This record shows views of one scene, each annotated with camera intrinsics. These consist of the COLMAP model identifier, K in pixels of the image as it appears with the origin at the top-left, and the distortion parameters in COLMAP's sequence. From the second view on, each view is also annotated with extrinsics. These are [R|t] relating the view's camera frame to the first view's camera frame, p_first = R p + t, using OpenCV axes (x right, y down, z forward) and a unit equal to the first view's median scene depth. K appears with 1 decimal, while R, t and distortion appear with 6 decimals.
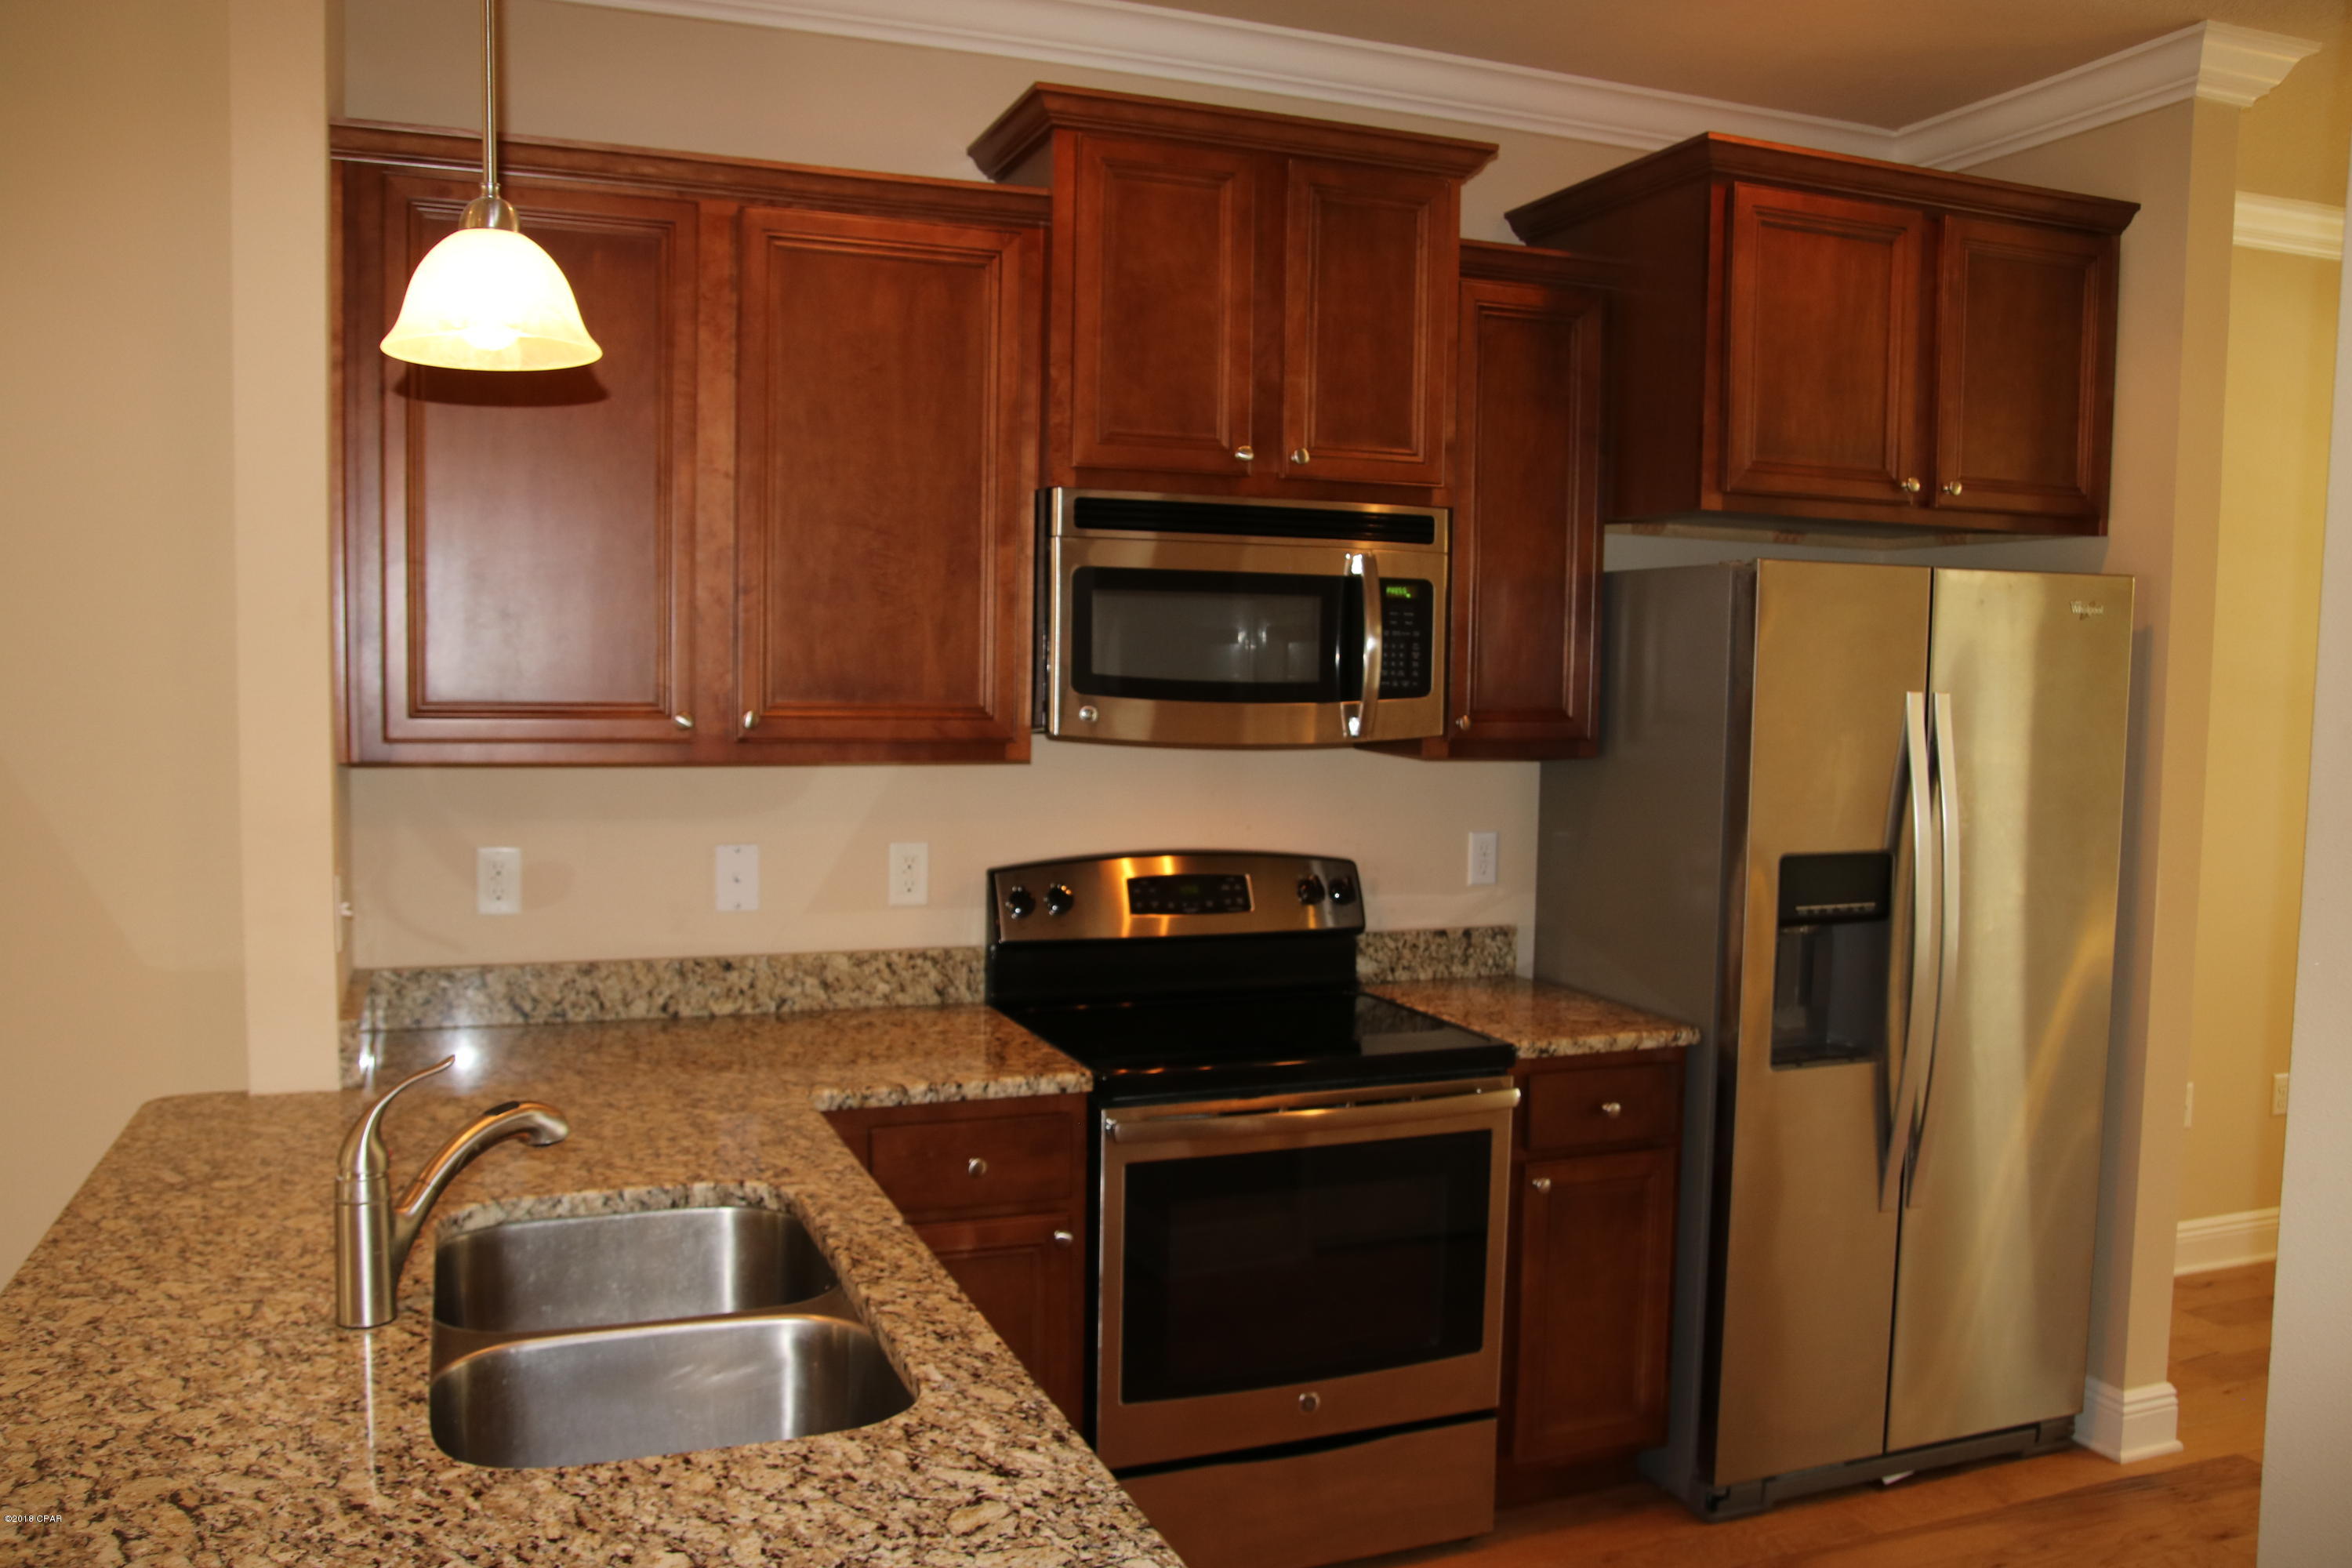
lens RADIAL K [[1816.4, 0, 1178.0], [0, 1816.4, 786.3], [0, 0, 1]] dist [-0.031544, 0.003487]
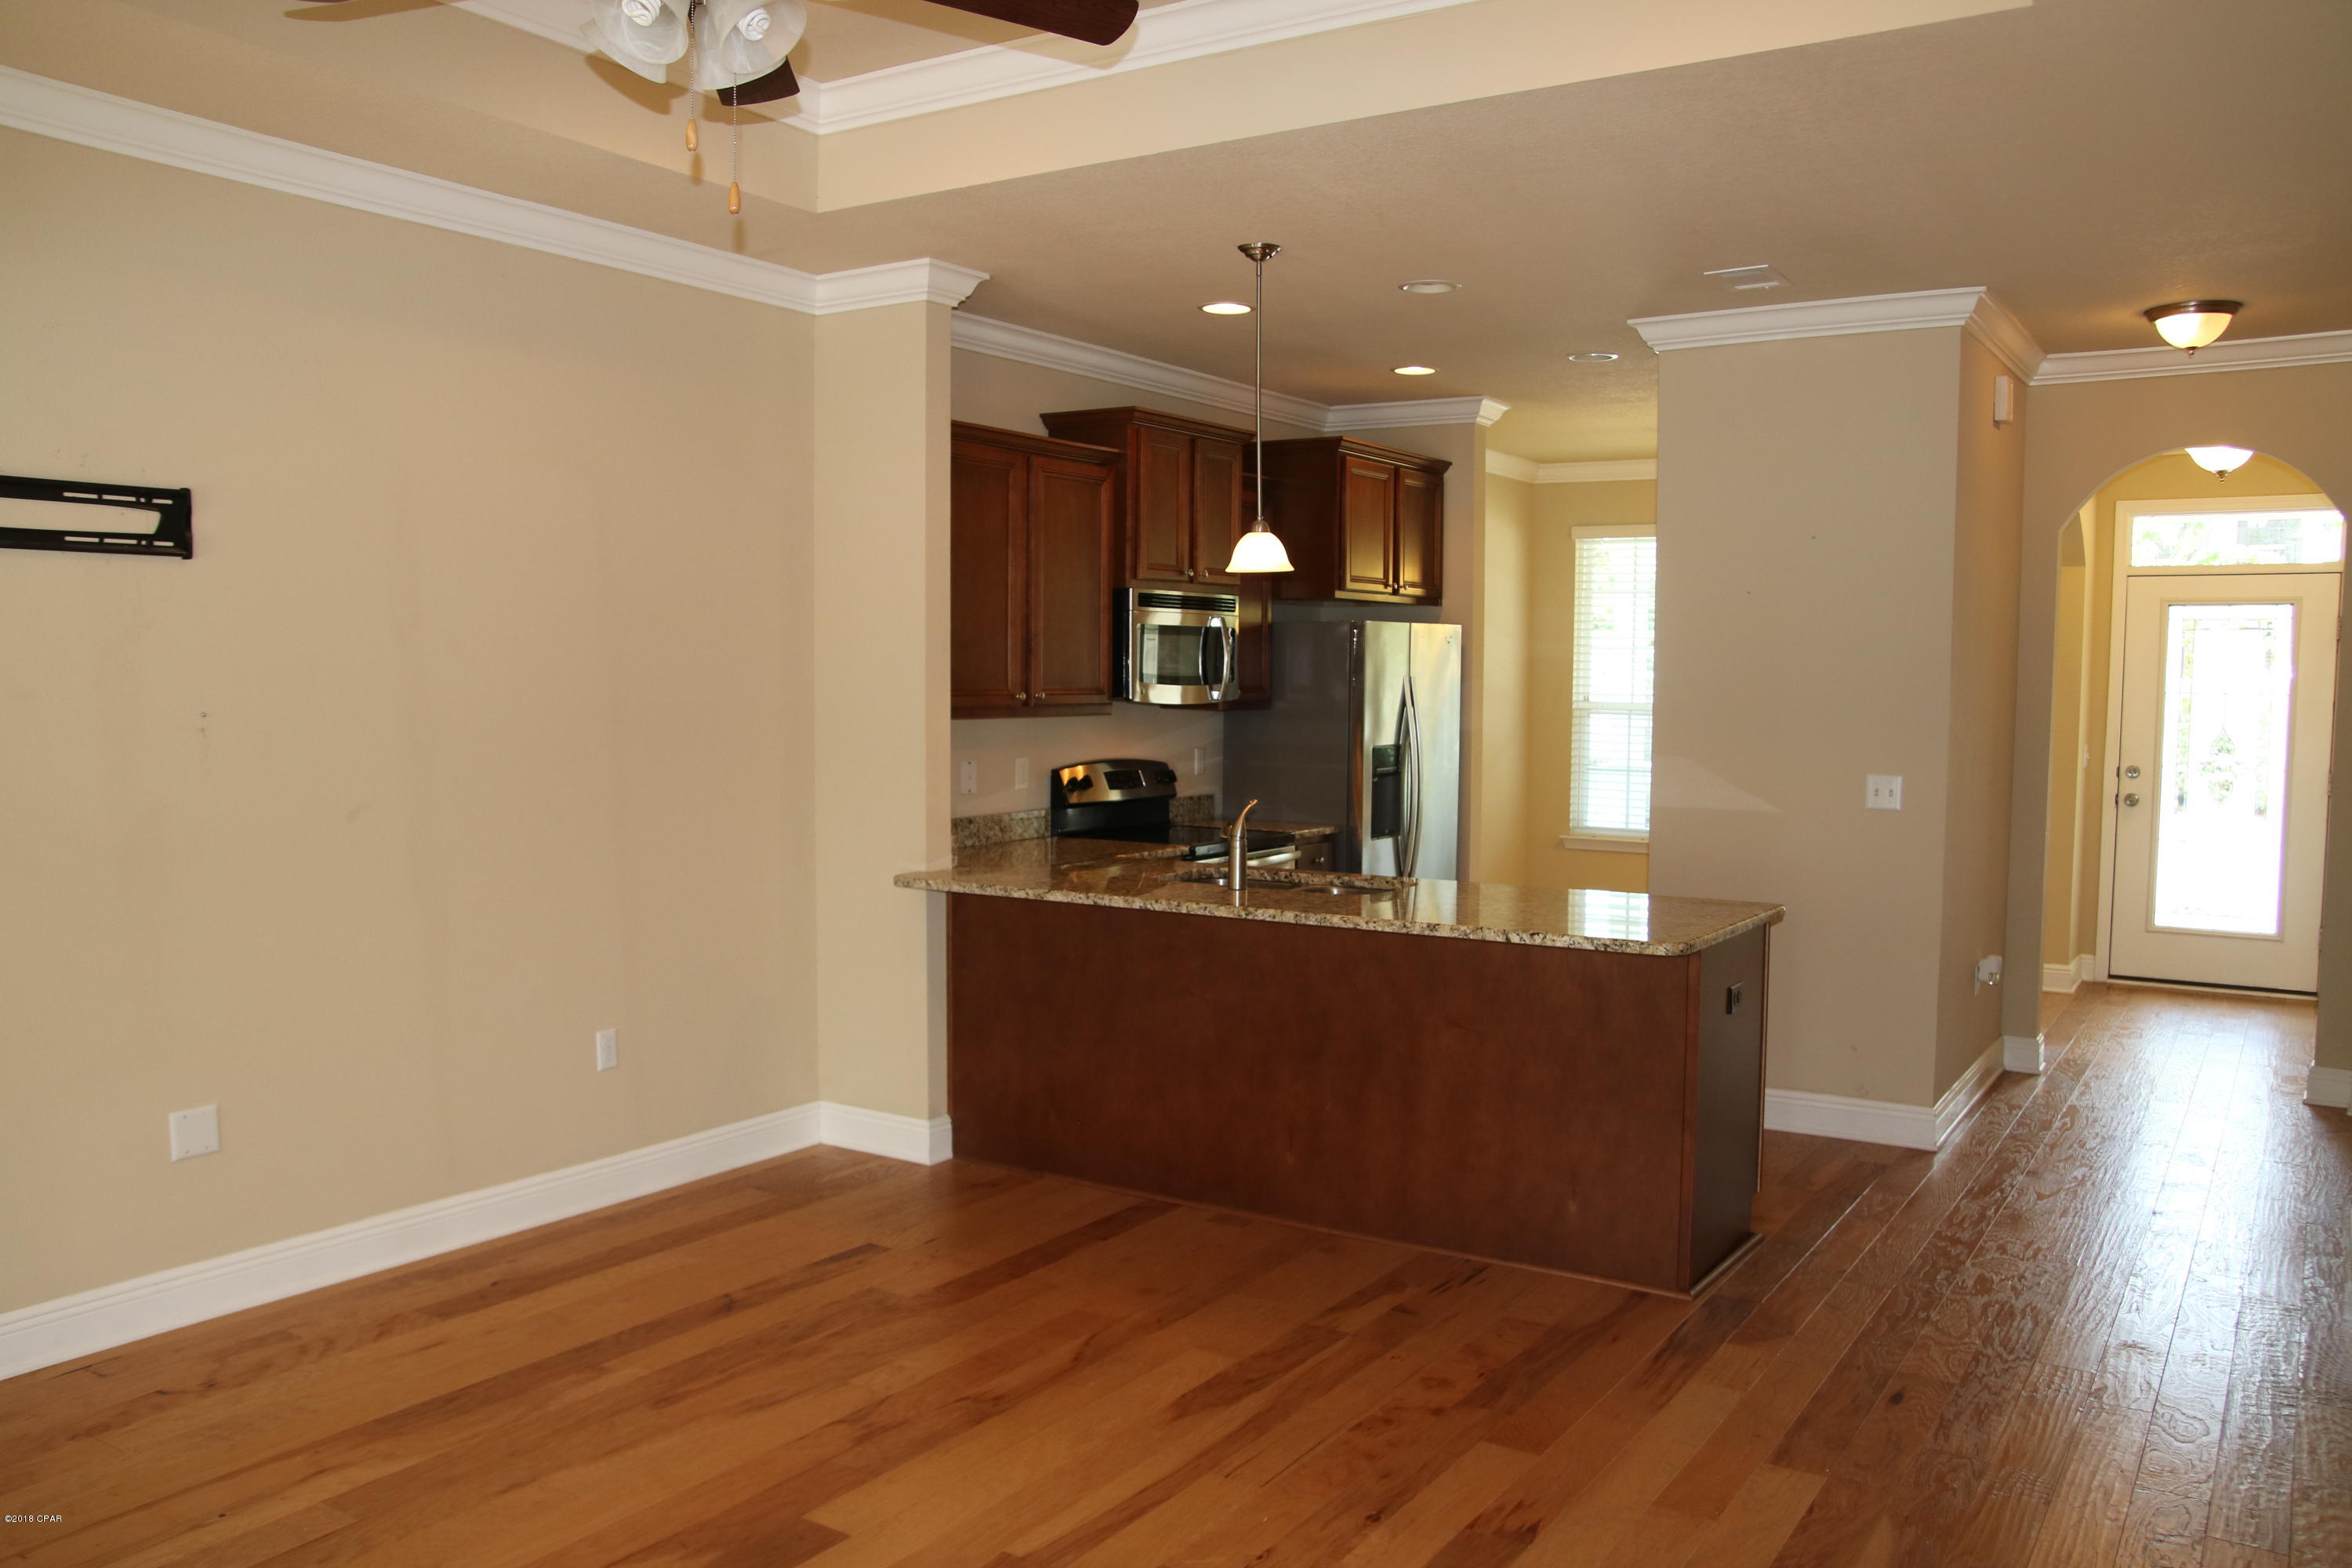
lens RADIAL K [[1816.4, 0, 1178.1], [0, 1816.4, 785.2], [0, 0, 1]] dist [-0.031544, 0.003487]
pose [[0.821500, -0.046396, 0.568318, -1.754045], [0.042163, 0.998898, 0.020601, 0.041400], [-0.568647, 0.007038, 0.822551, -1.140606]]
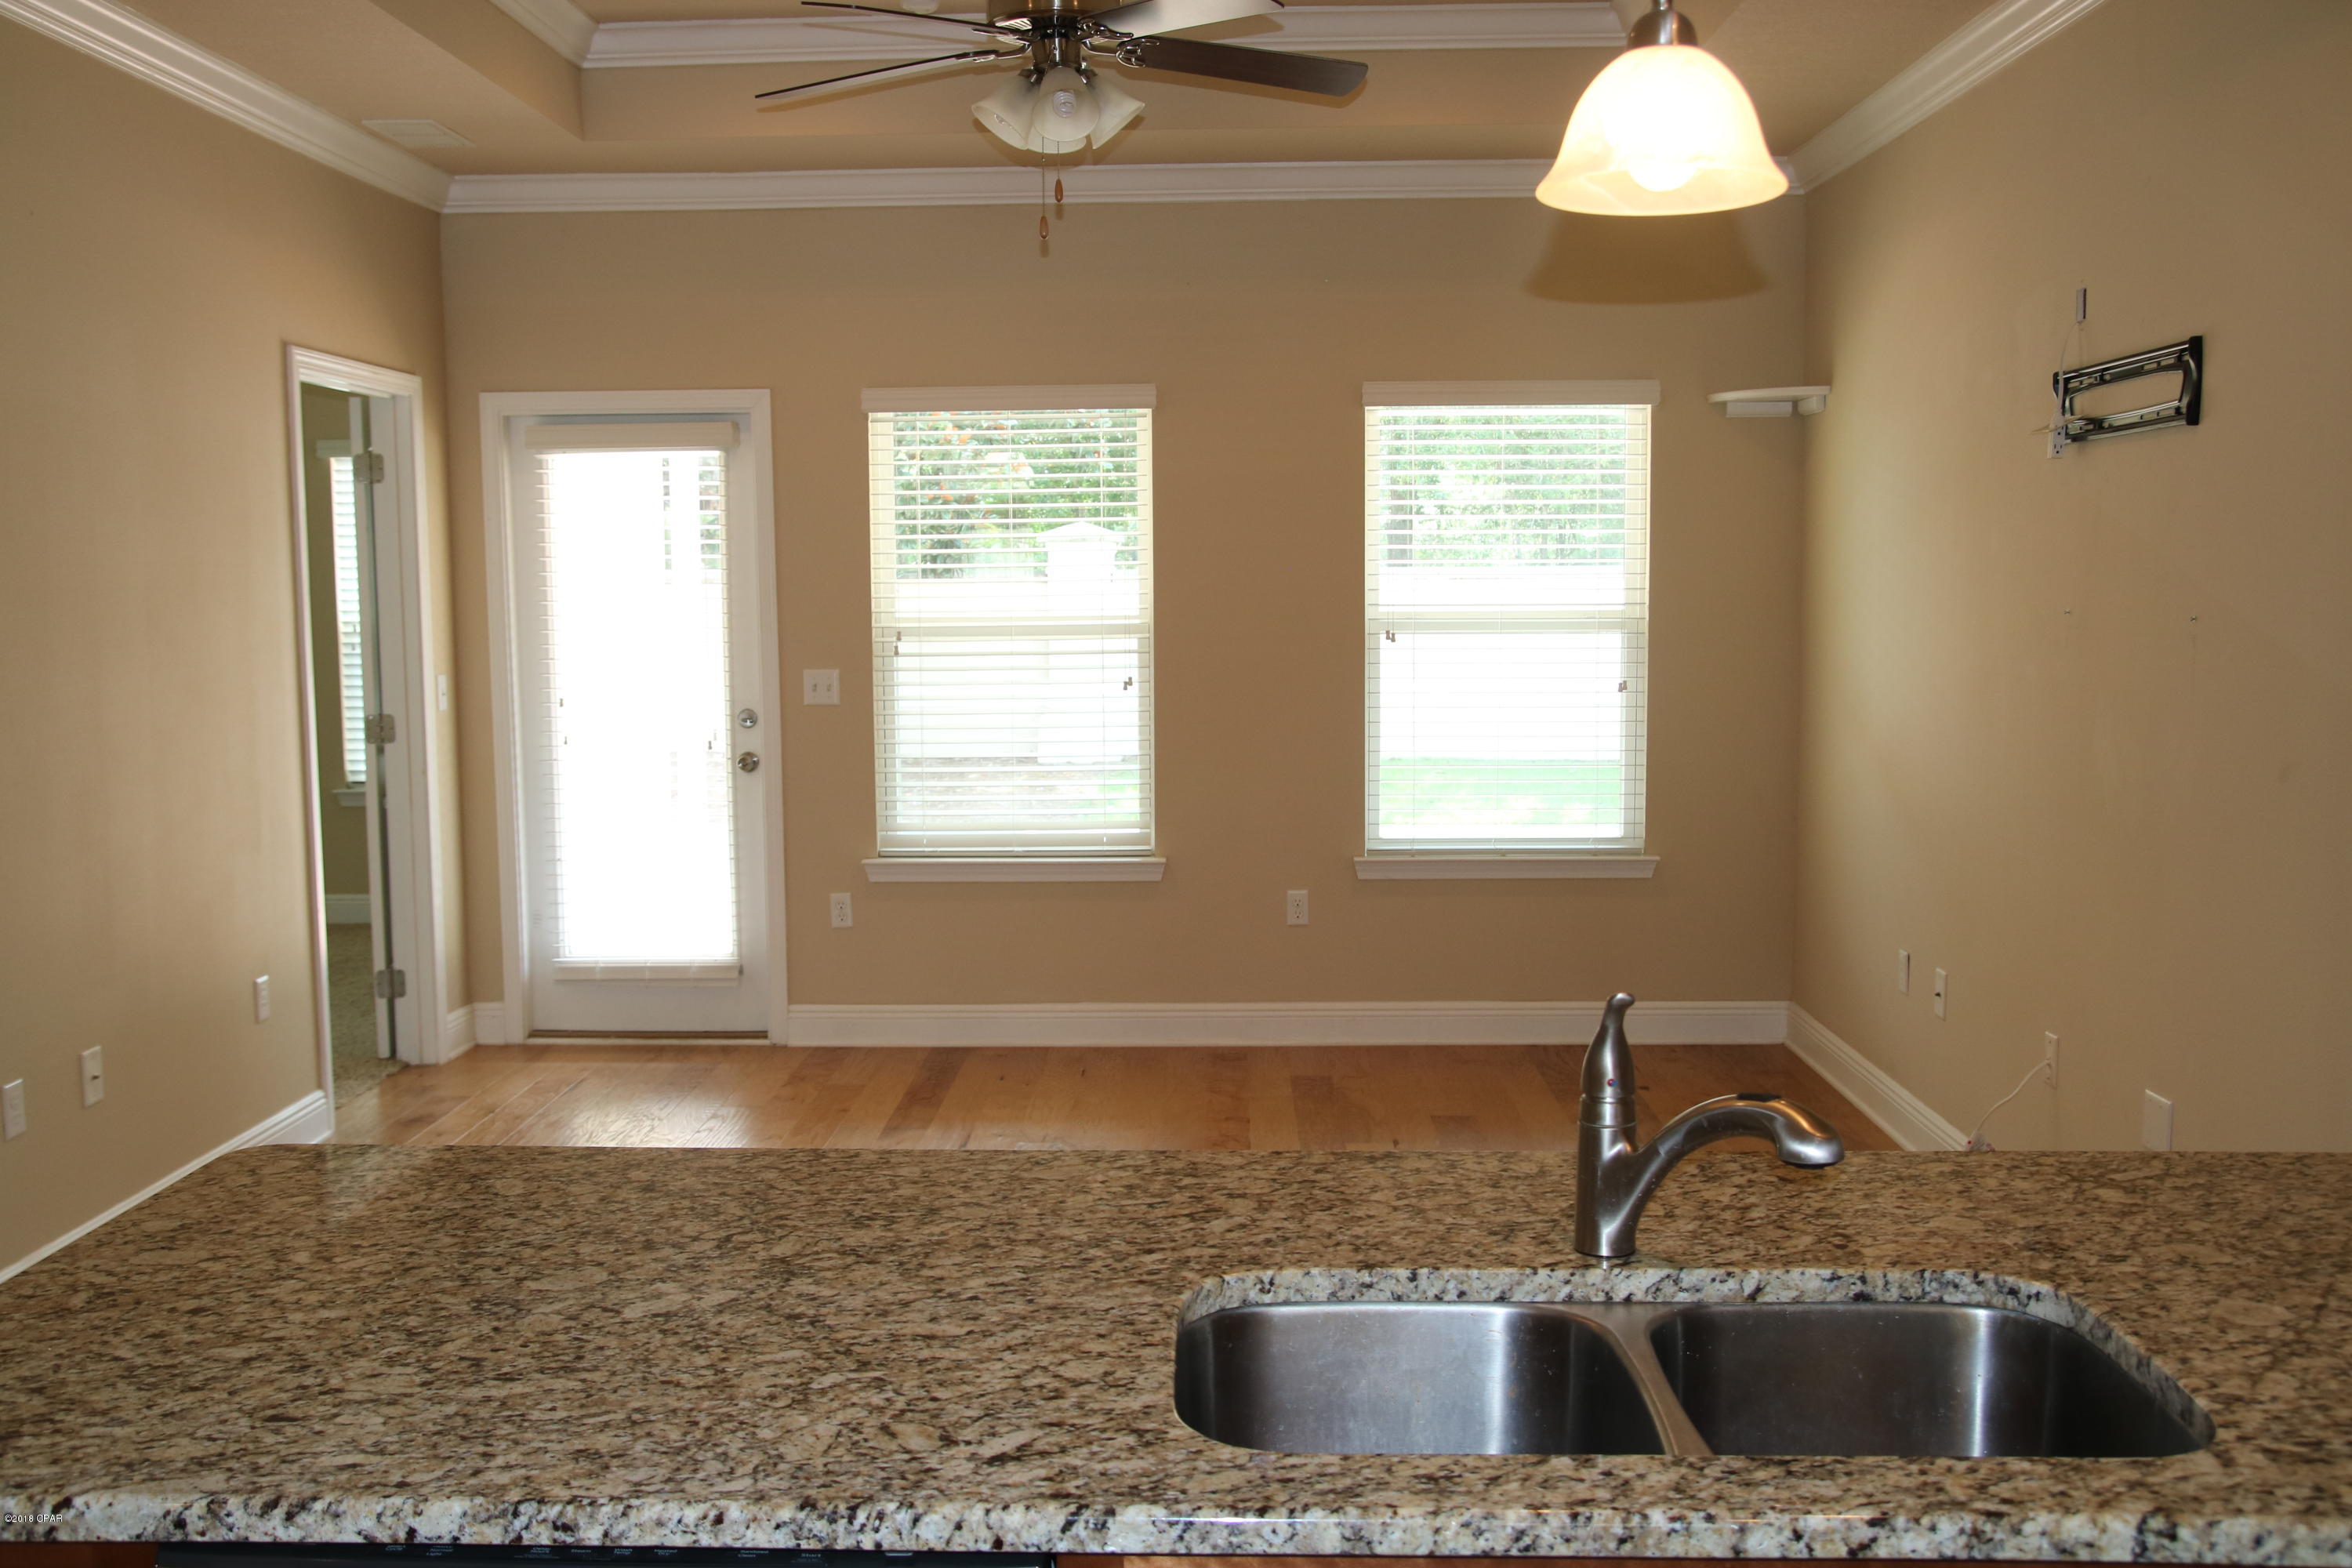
lens RADIAL K [[2288.1, 0, 1176.9], [0, 2288.1, 790.1], [0, 0, 1]] dist [-0.011402, 0.000000]
pose [[-0.397399, 0.074444, -0.914621, 0.590629], [-0.059583, 0.992507, 0.106672, -0.050565], [0.915710, 0.096887, -0.389986, 0.999111]]
